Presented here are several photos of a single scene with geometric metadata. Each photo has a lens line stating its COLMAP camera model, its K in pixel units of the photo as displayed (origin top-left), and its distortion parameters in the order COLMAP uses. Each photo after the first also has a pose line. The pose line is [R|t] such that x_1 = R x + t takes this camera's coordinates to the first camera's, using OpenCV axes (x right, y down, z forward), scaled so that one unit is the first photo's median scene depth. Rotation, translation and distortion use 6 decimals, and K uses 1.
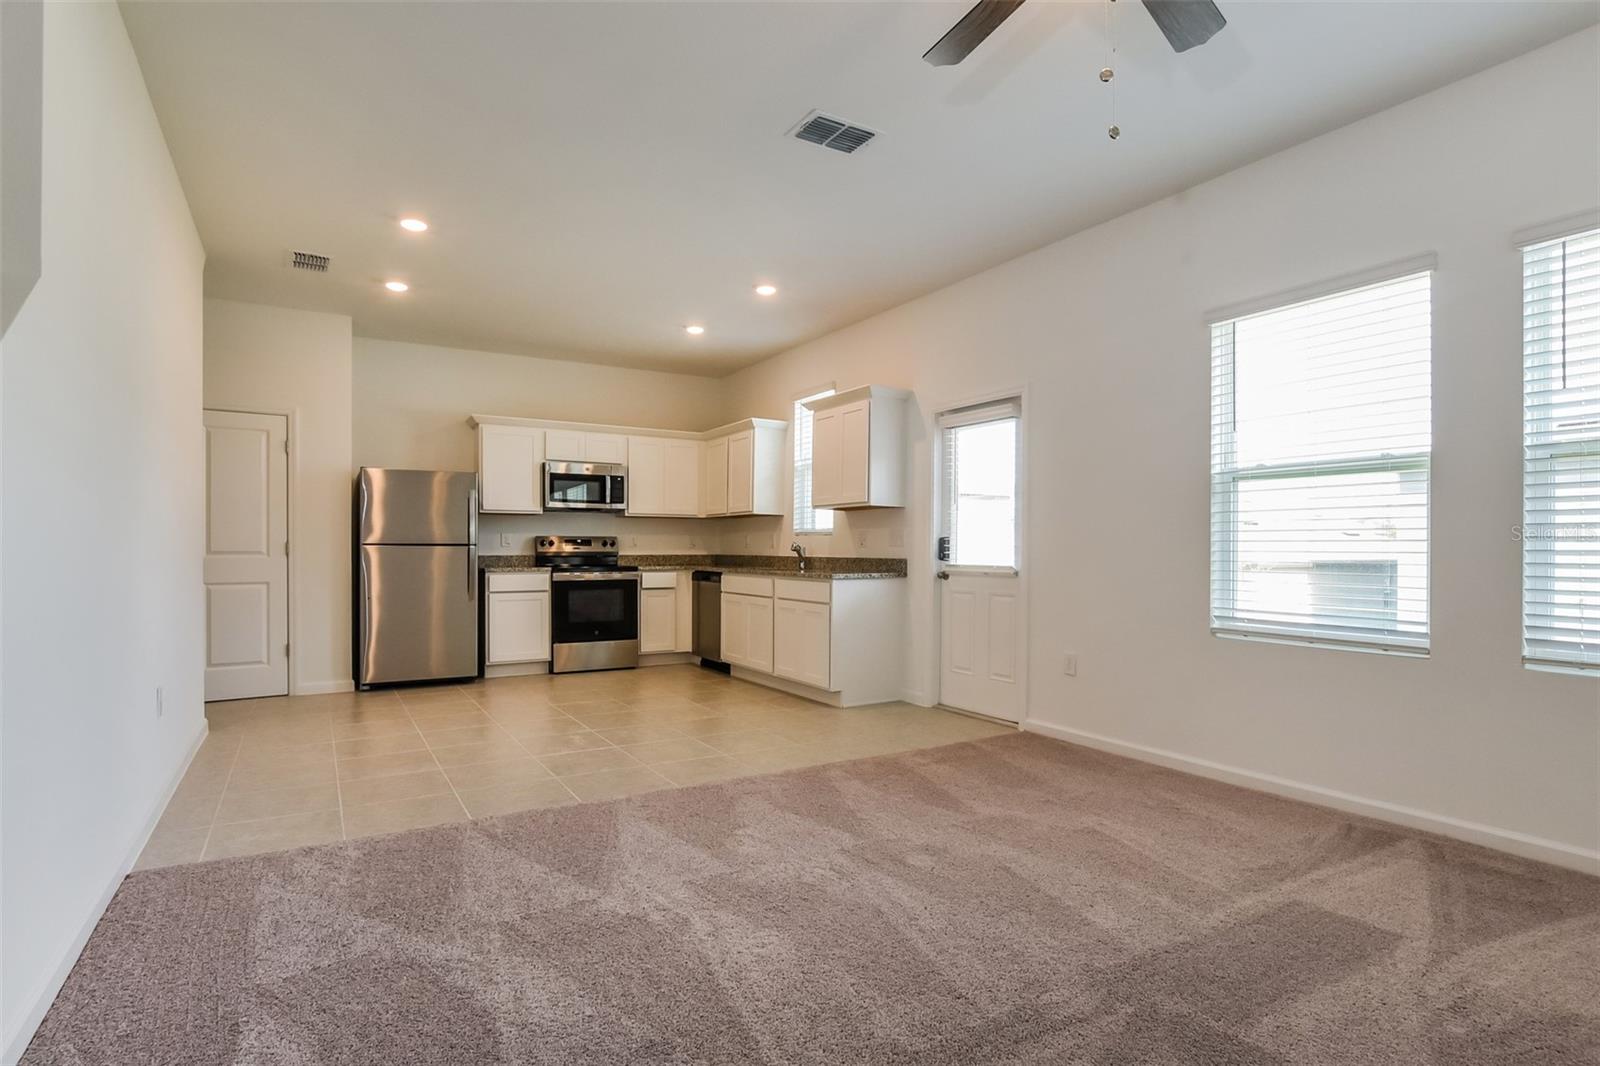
lens RADIAL K [[808.7, 0, 794.3], [0, 808.7, 556.6], [0, 0, 1]] dist [-0.025140, 0.000258]
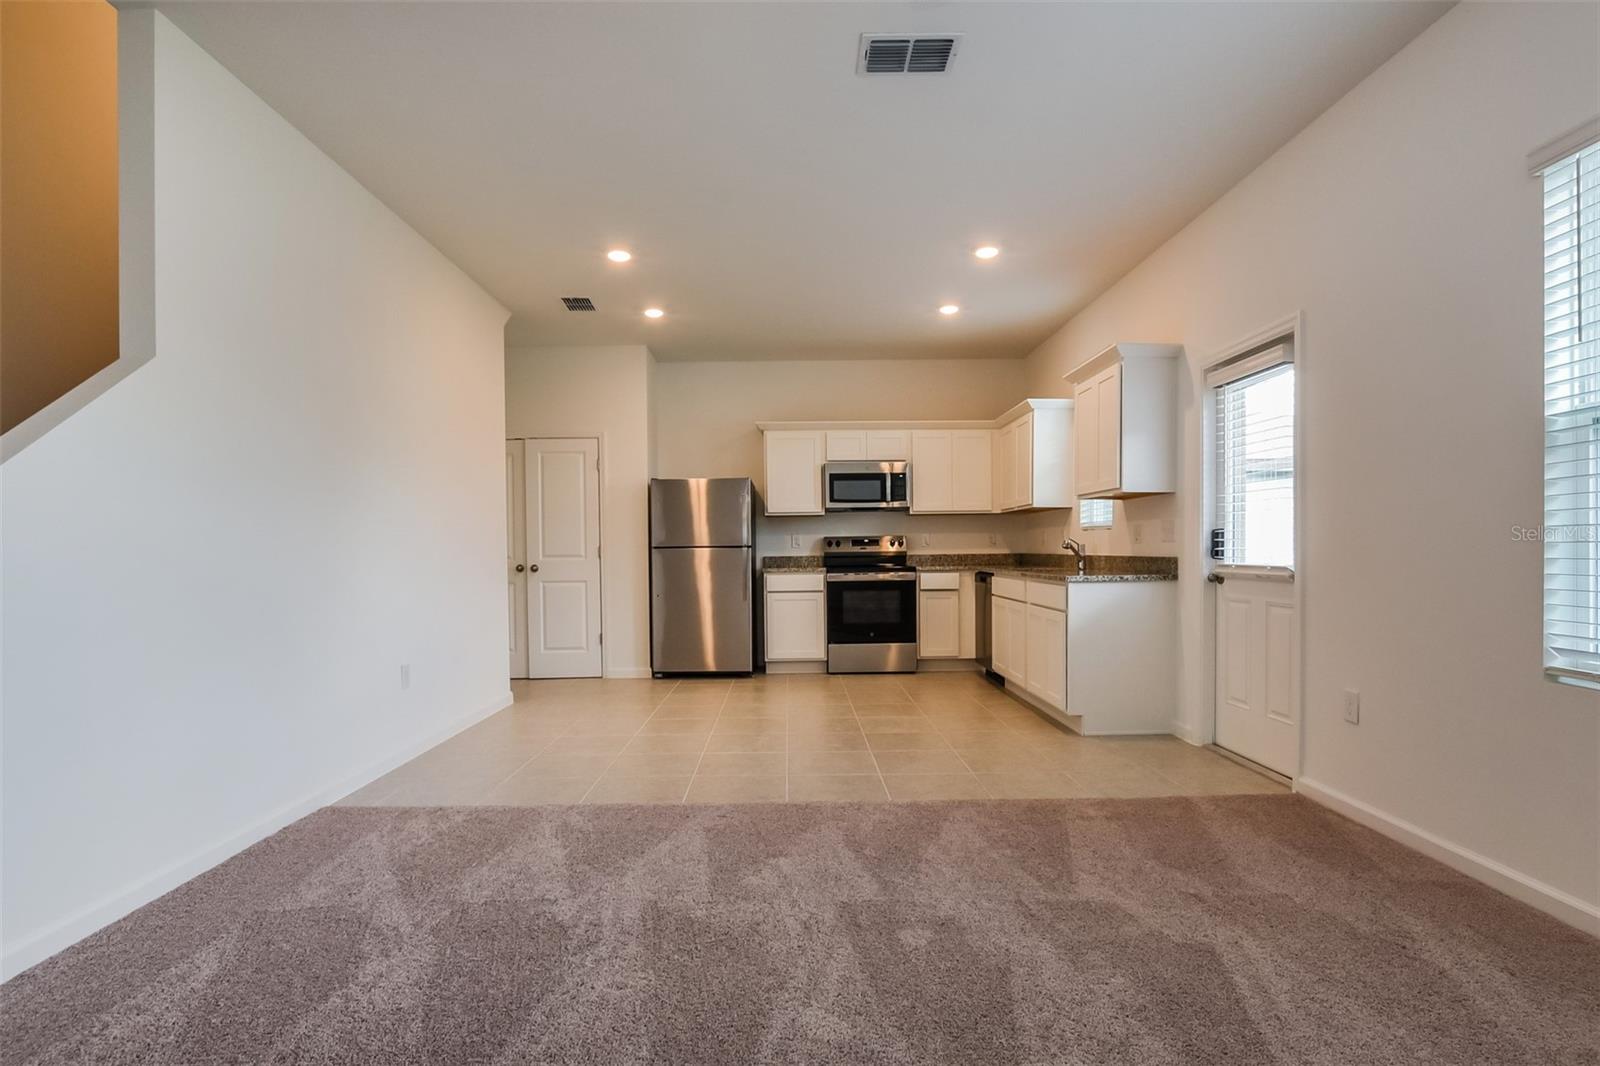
lens RADIAL K [[820.4, 0, 795.5], [0, 820.4, 564.6], [0, 0, 1]] dist [-0.022889, 0.001700]
pose [[0.860084, -0.002526, -0.510146, 0.202094], [0.008093, 0.999929, 0.008692, 0.000115], [0.510088, -0.011605, 0.860044, 0.105956]]
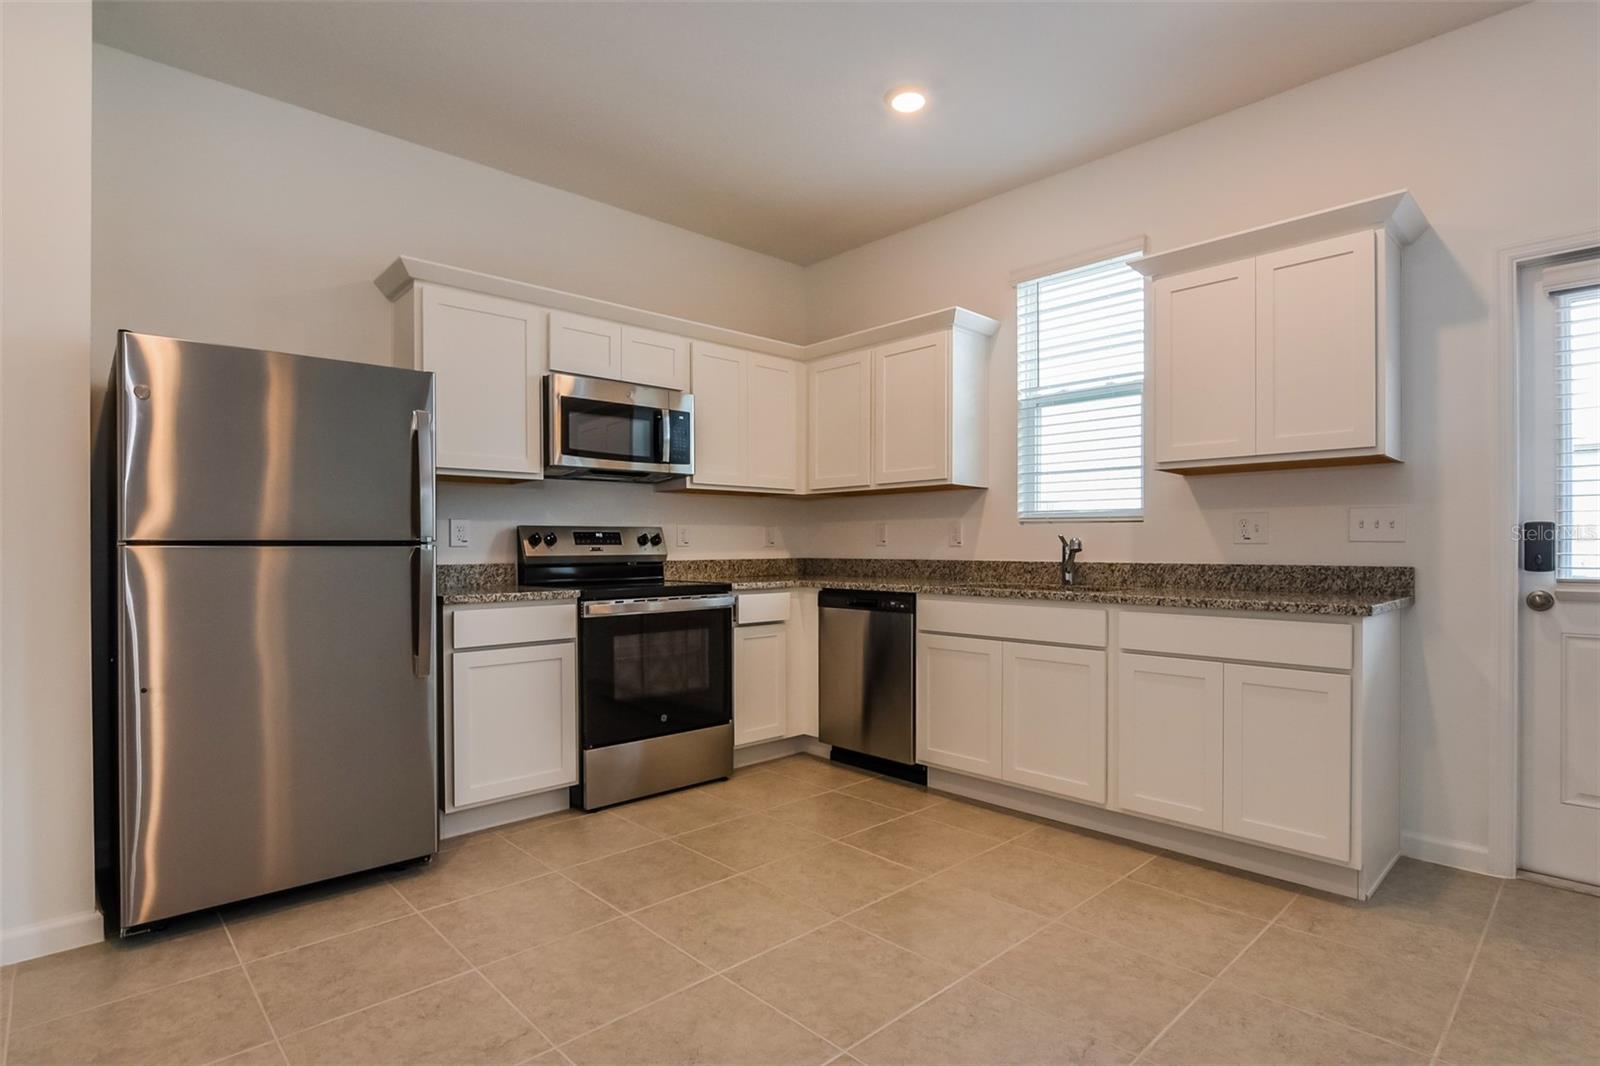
lens RADIAL K [[813.0, 0, 803.4], [0, 813.0, 544.0], [0, 0, 1]] dist [-0.005003, -0.000201]
pose [[0.976626, -0.005317, 0.214880, -0.294392], [0.008129, 0.999892, -0.012206, -0.007169], [-0.214792, 0.013668, 0.976564, 0.536060]]
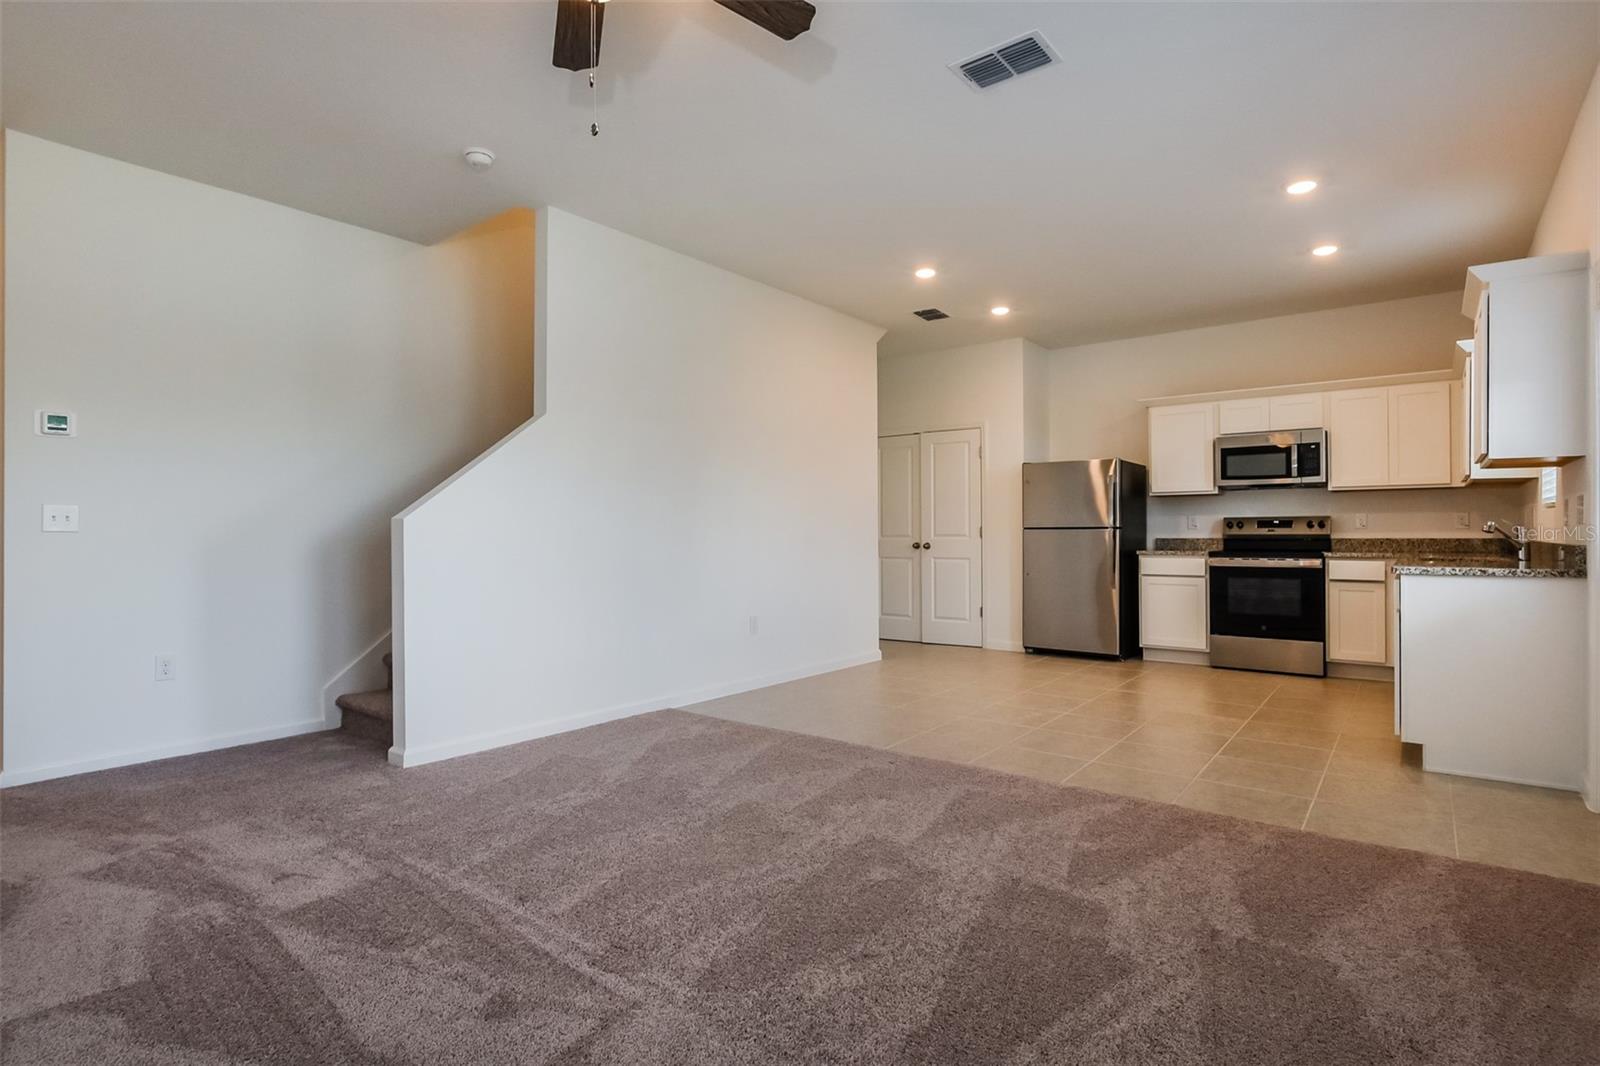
lens RADIAL K [[799.4, 0, 800.0], [0, 799.4, 533.0], [0, 0, 1]] dist [-0.015871, 0.000641]
pose [[0.353340, -0.003503, -0.935488, 0.415494], [-0.004867, 0.999973, -0.005583, -0.000342], [0.935482, 0.006526, 0.353313, 0.254777]]
